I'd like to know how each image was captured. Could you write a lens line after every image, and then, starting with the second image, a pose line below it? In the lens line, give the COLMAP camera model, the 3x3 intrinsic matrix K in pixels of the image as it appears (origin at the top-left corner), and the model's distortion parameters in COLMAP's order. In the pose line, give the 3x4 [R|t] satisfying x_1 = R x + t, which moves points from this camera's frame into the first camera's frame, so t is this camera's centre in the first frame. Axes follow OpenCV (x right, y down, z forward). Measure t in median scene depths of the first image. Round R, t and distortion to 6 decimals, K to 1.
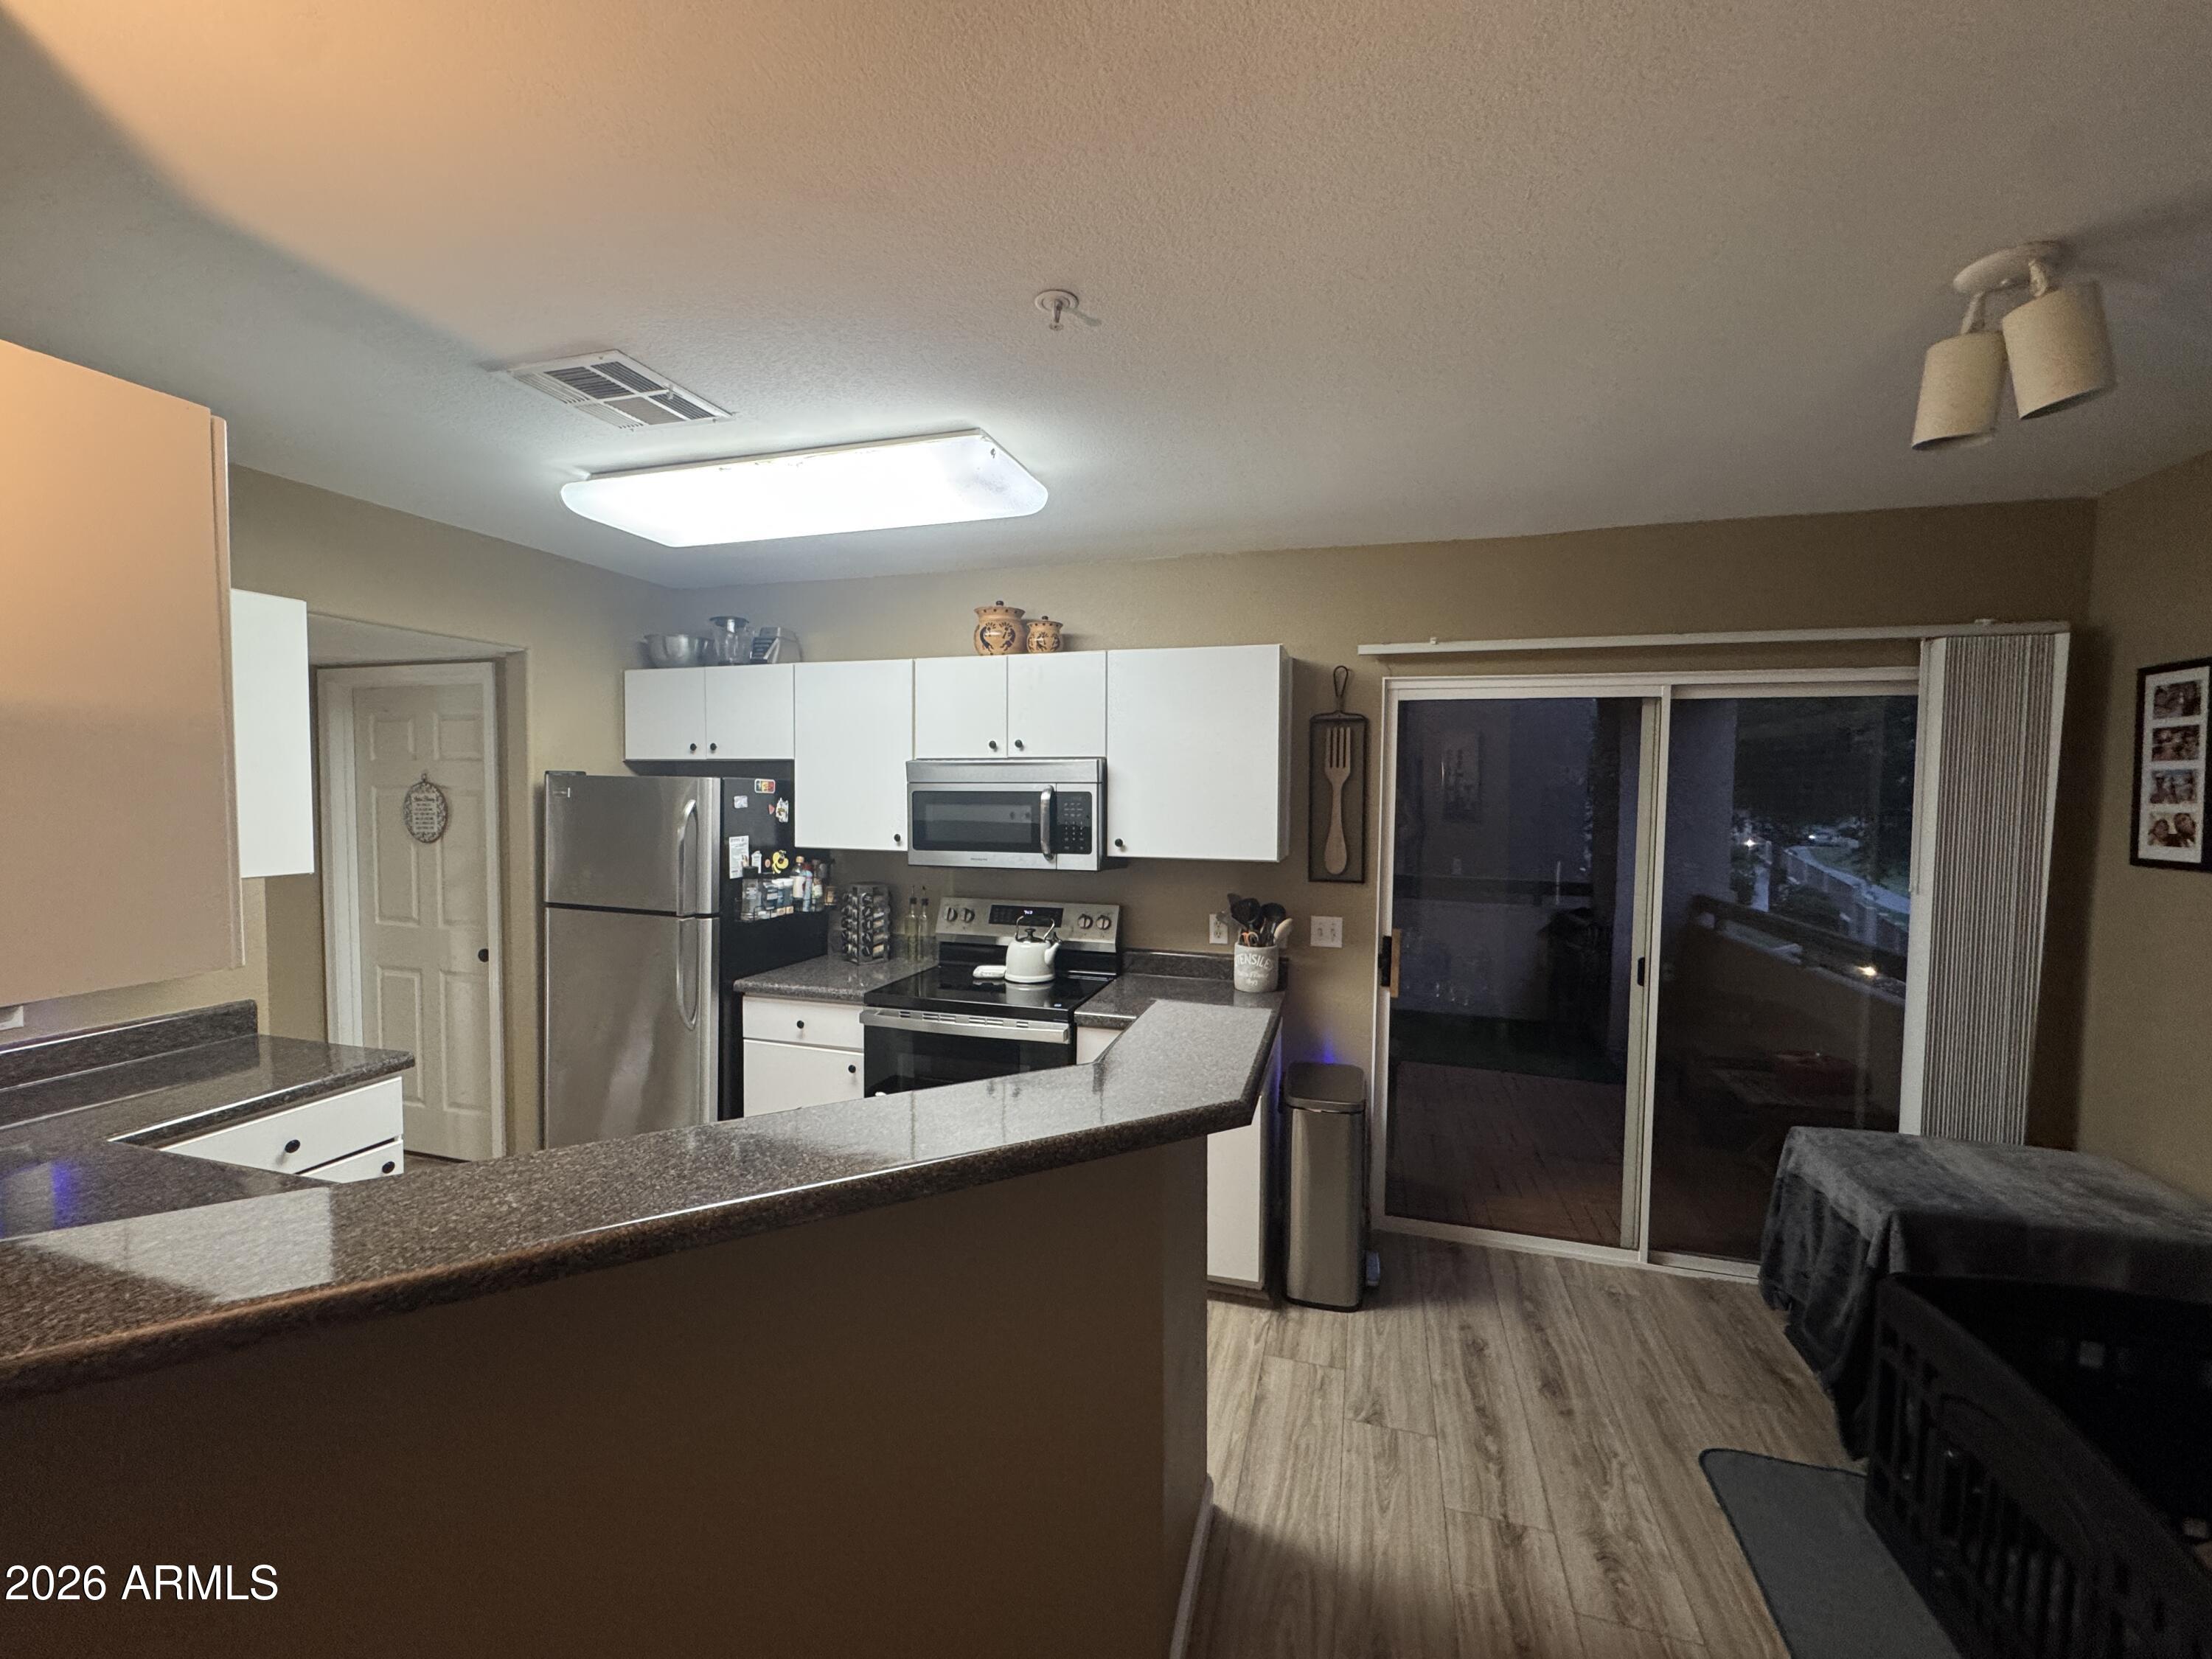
lens RADIAL K [[882.2, 0, 1108.2], [0, 882.2, 831.8], [0, 0, 1]] dist [0.001400, -0.001225]
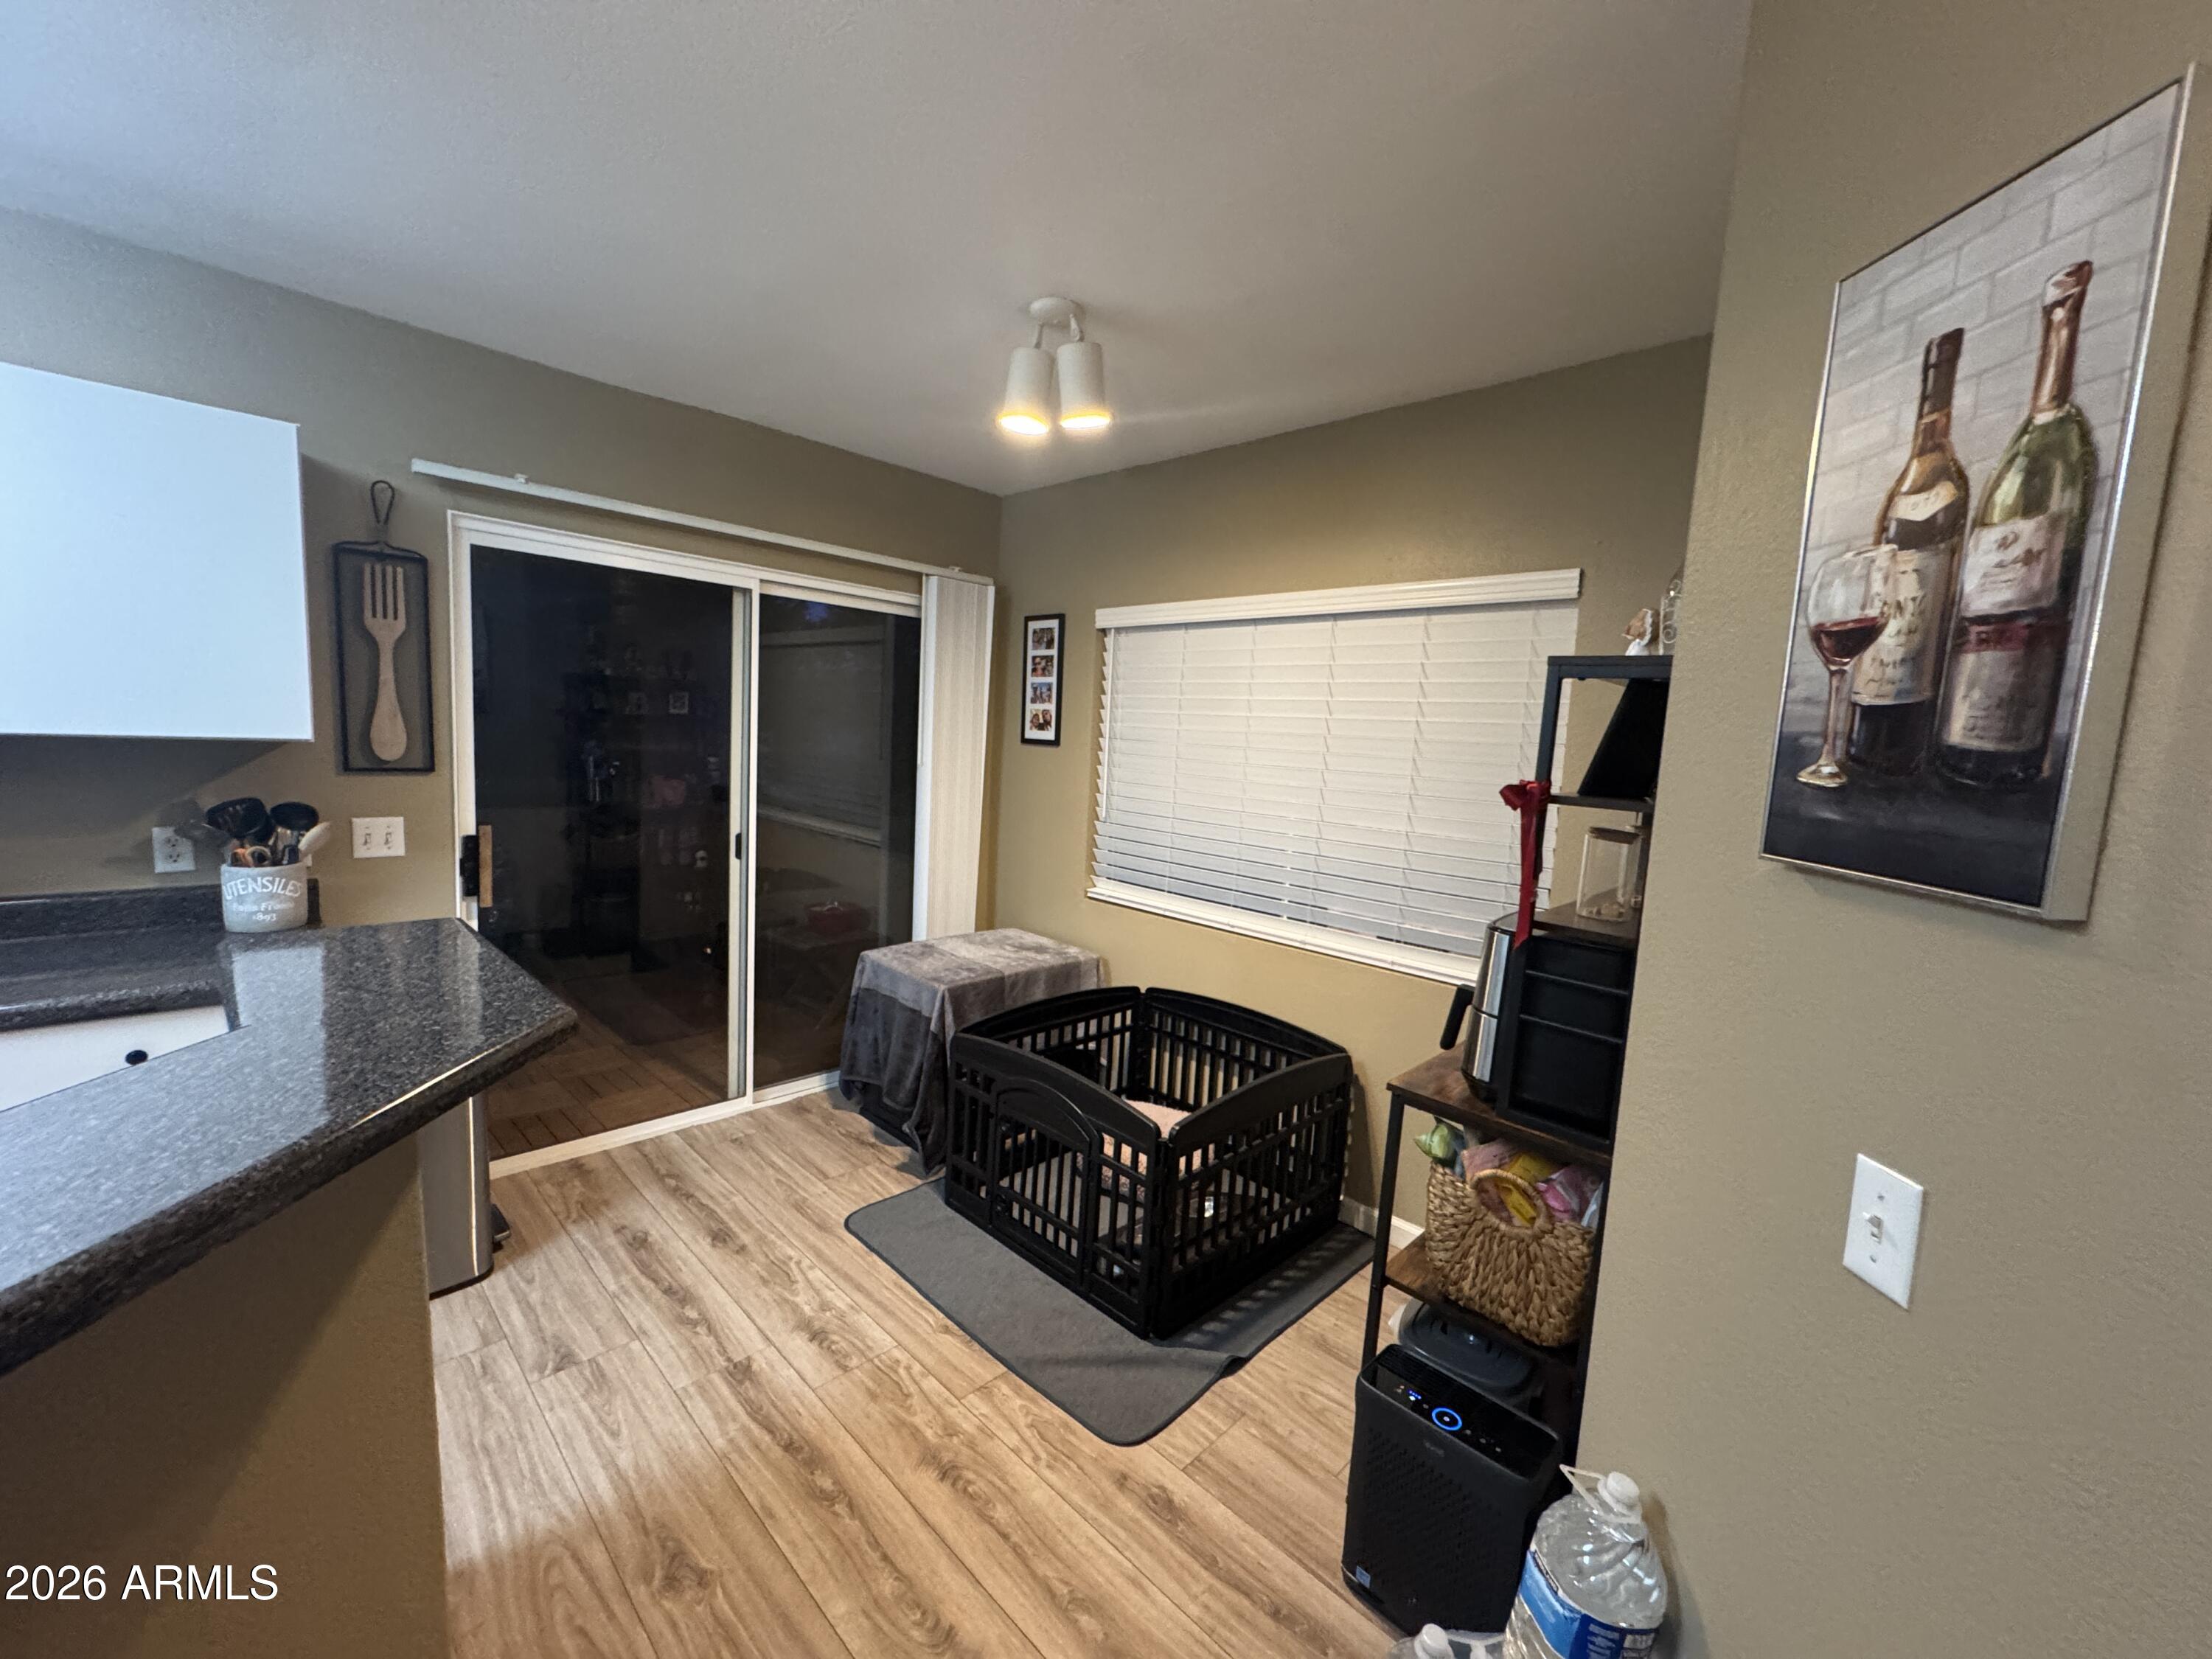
lens RADIAL K [[882.2, 0, 1103.4], [0, 882.2, 828.3], [0, 0, 1]] dist [0.001400, -0.001225]
pose [[0.470097, -0.079842, 0.878996, -0.131149], [-0.005841, 0.995597, 0.093557, 0.031936], [-0.882595, -0.049115, 0.467561, 0.097026]]
